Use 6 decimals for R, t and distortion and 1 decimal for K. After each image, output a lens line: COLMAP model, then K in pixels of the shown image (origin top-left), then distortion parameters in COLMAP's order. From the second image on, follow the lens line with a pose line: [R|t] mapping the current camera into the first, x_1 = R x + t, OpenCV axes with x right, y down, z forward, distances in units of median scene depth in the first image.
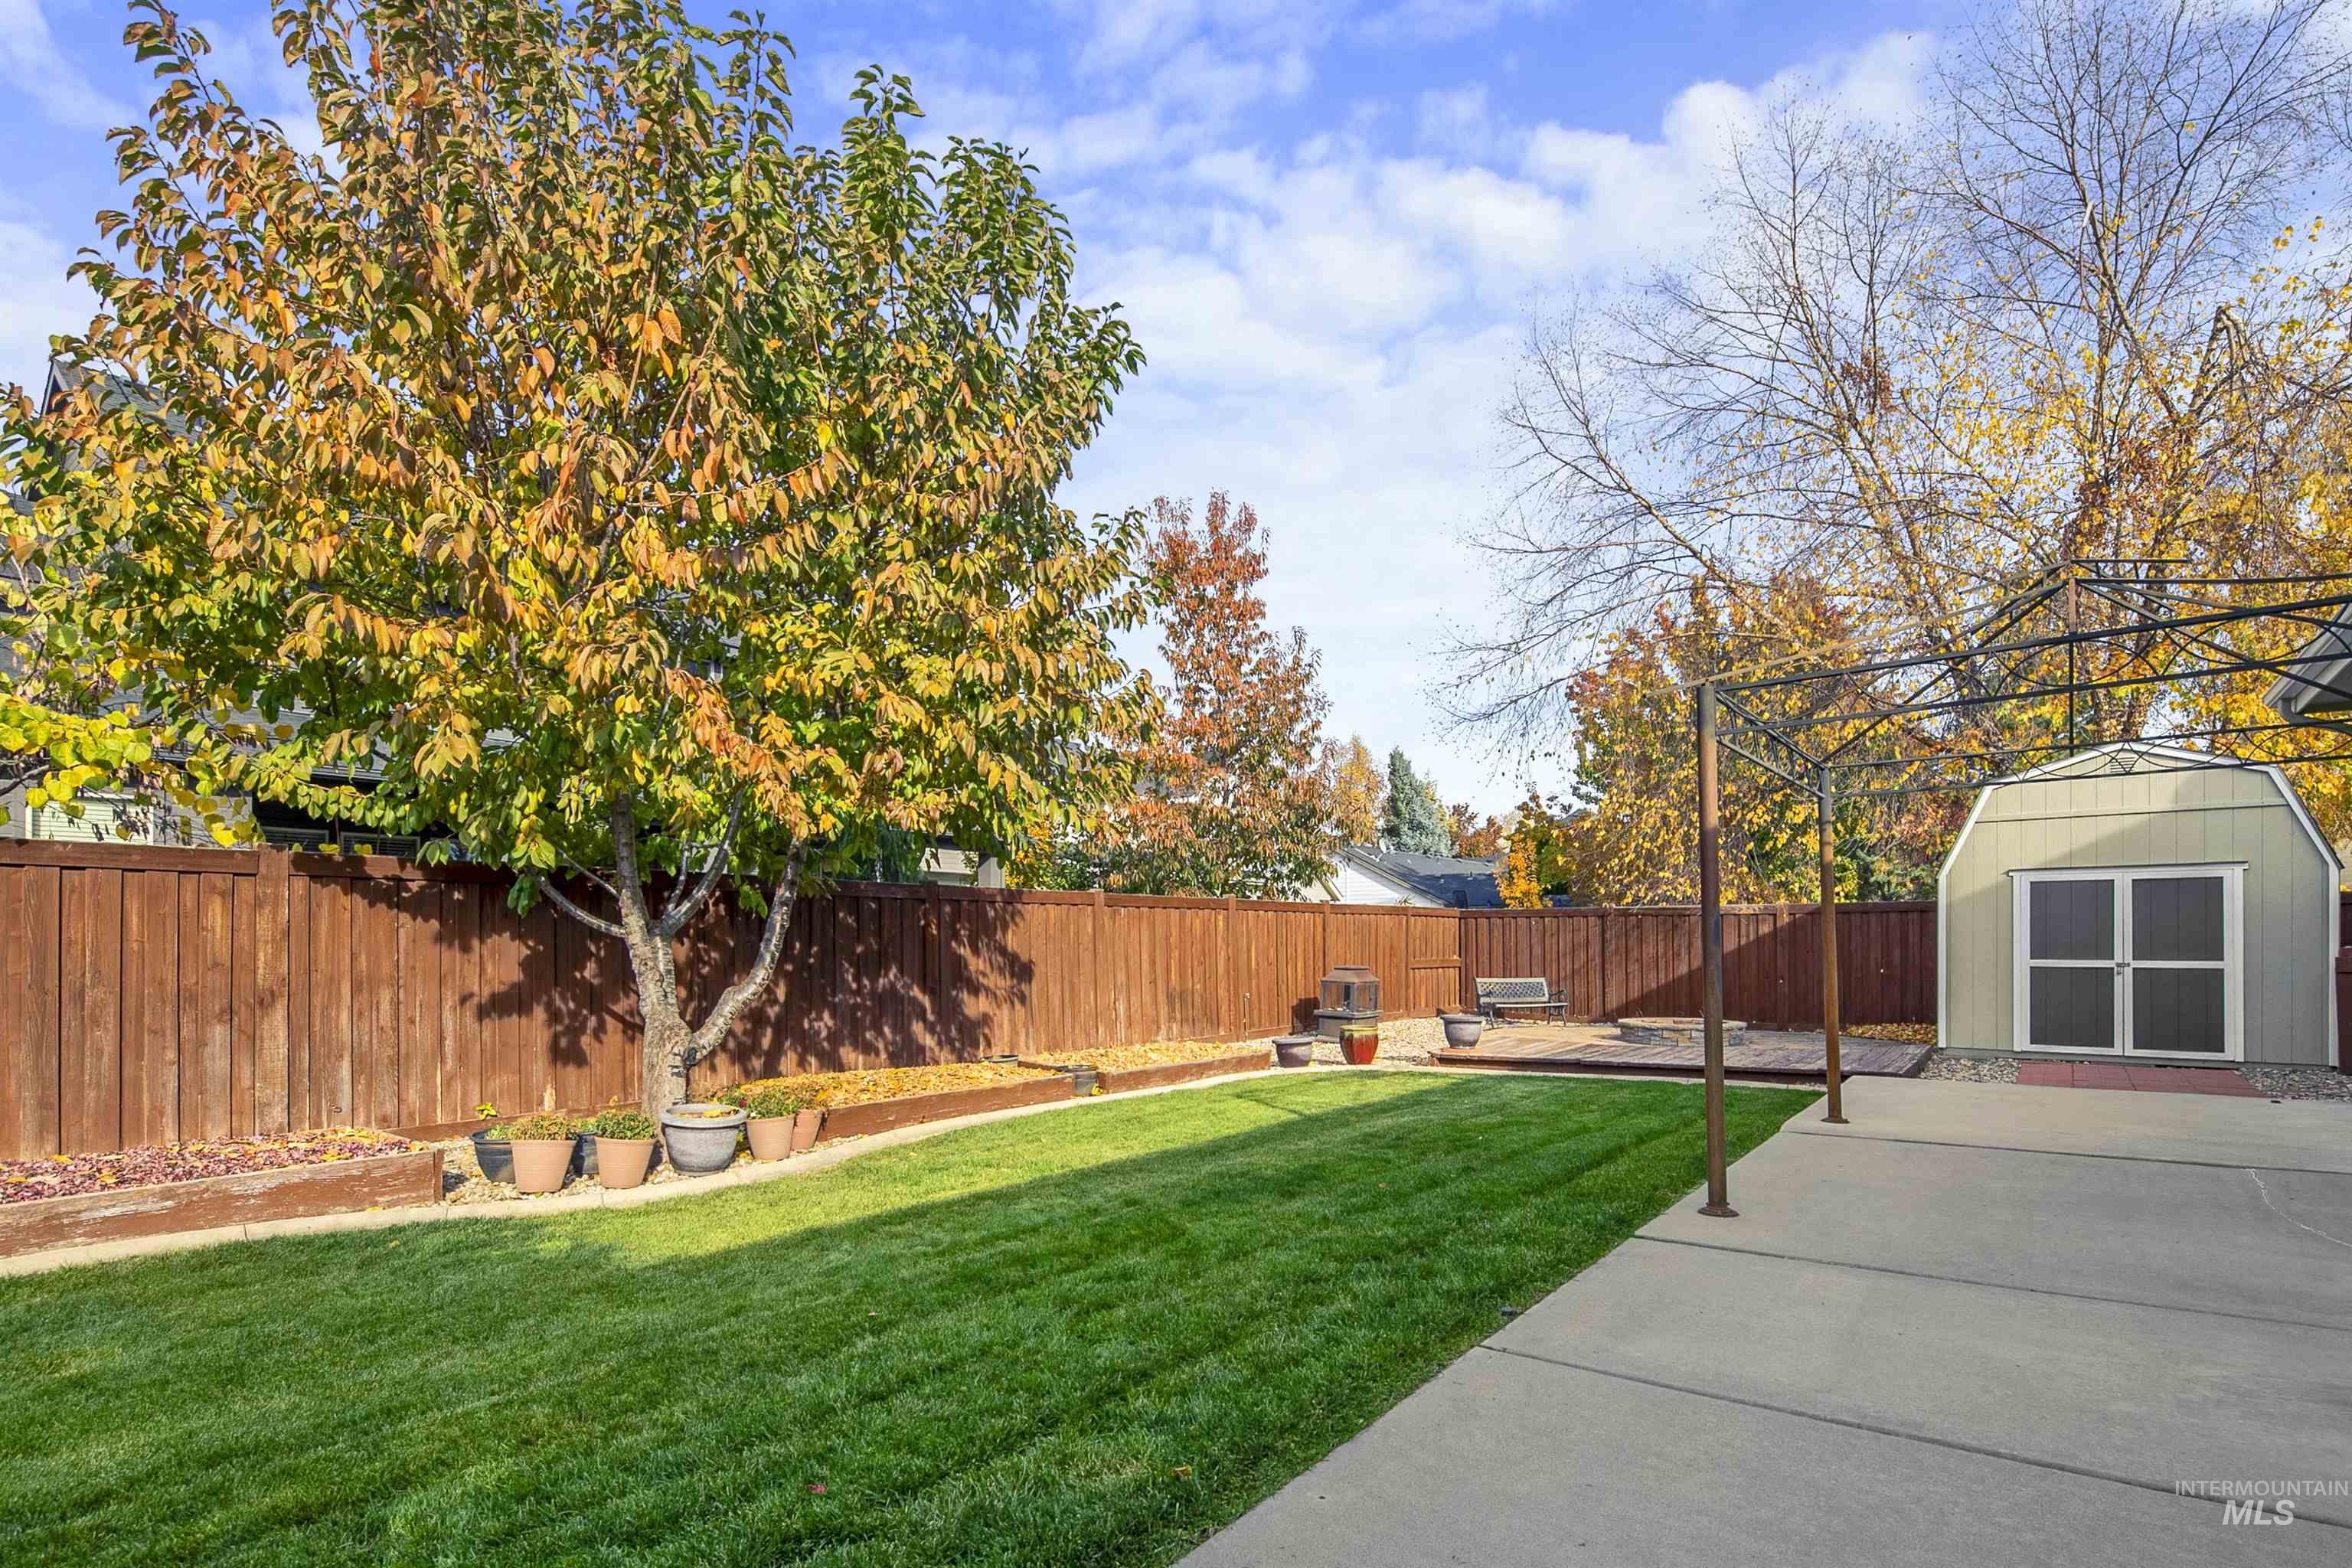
lens RADIAL K [[1147.4, 0, 1170.8], [0, 1147.4, 938.1], [0, 0, 1]] dist [-0.000796, -0.000816]
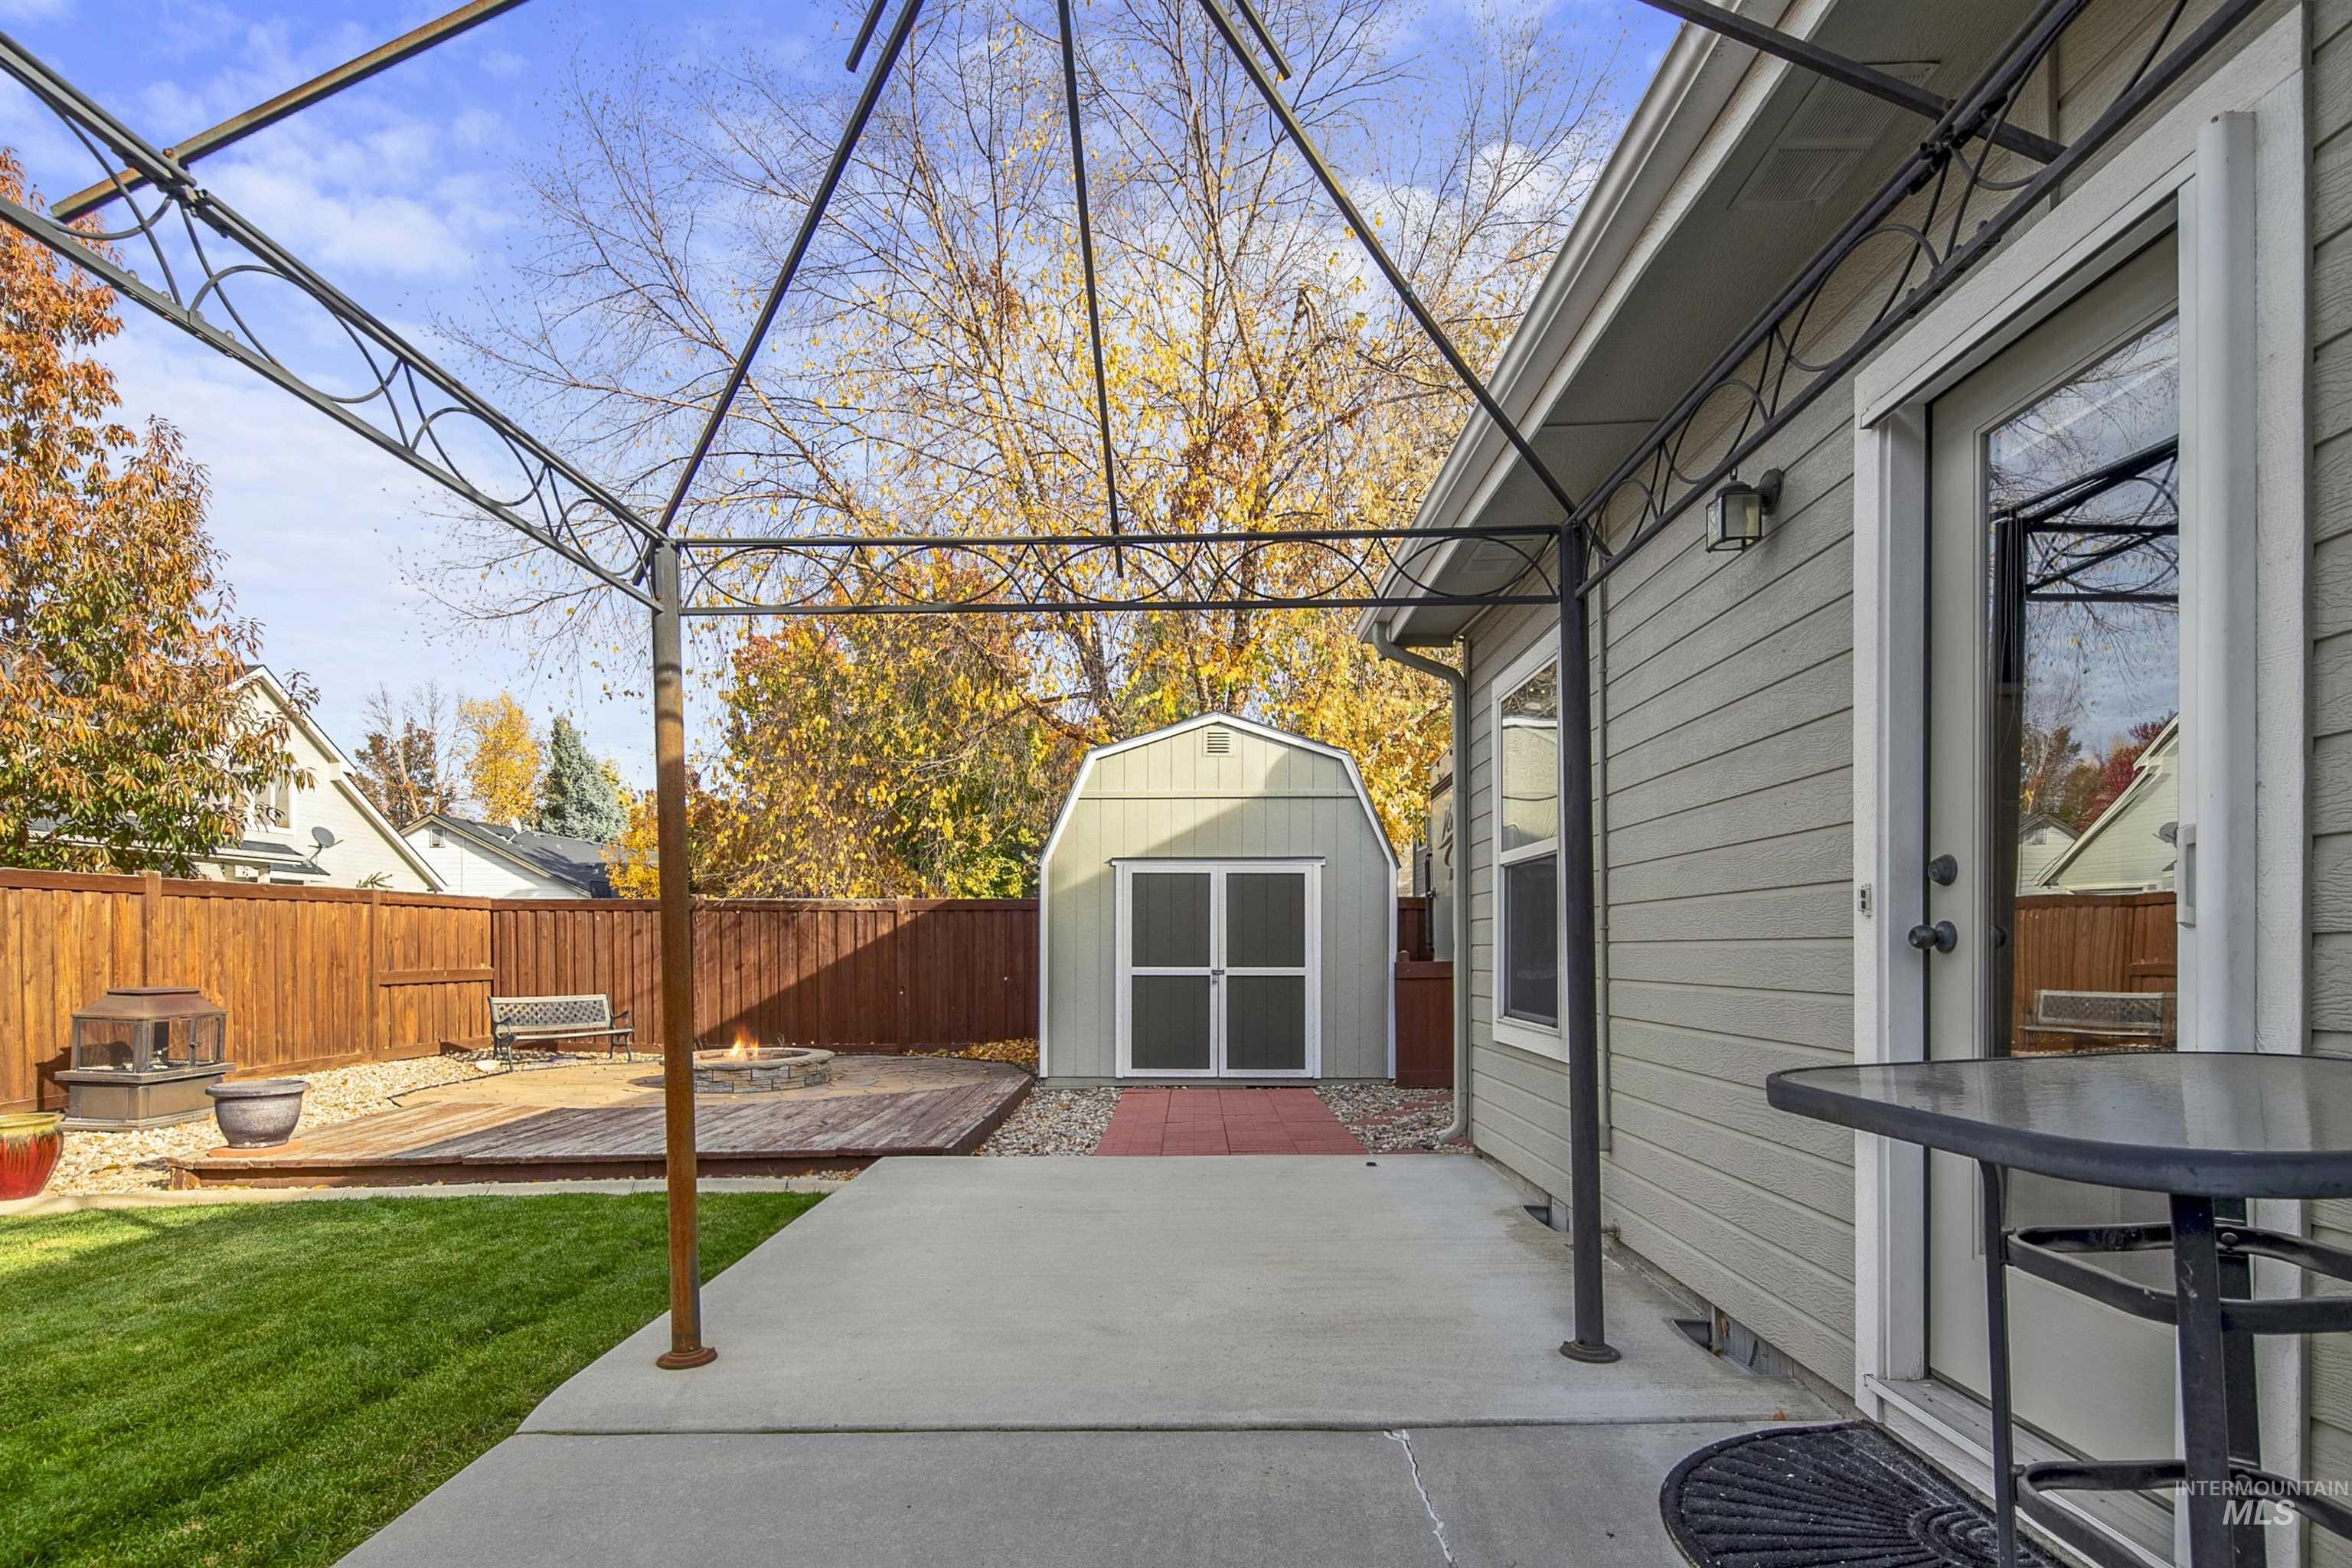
lens RADIAL K [[1147.4, 0, 1170.8], [0, 1147.4, 938.1], [0, 0, 1]] dist [-0.000796, -0.000816]
pose [[0.800013, 0.003748, 0.599972, 0.271407], [-0.002960, 0.999993, -0.002300, -0.000392], [-0.599976, 0.000064, 0.800018, 0.315706]]
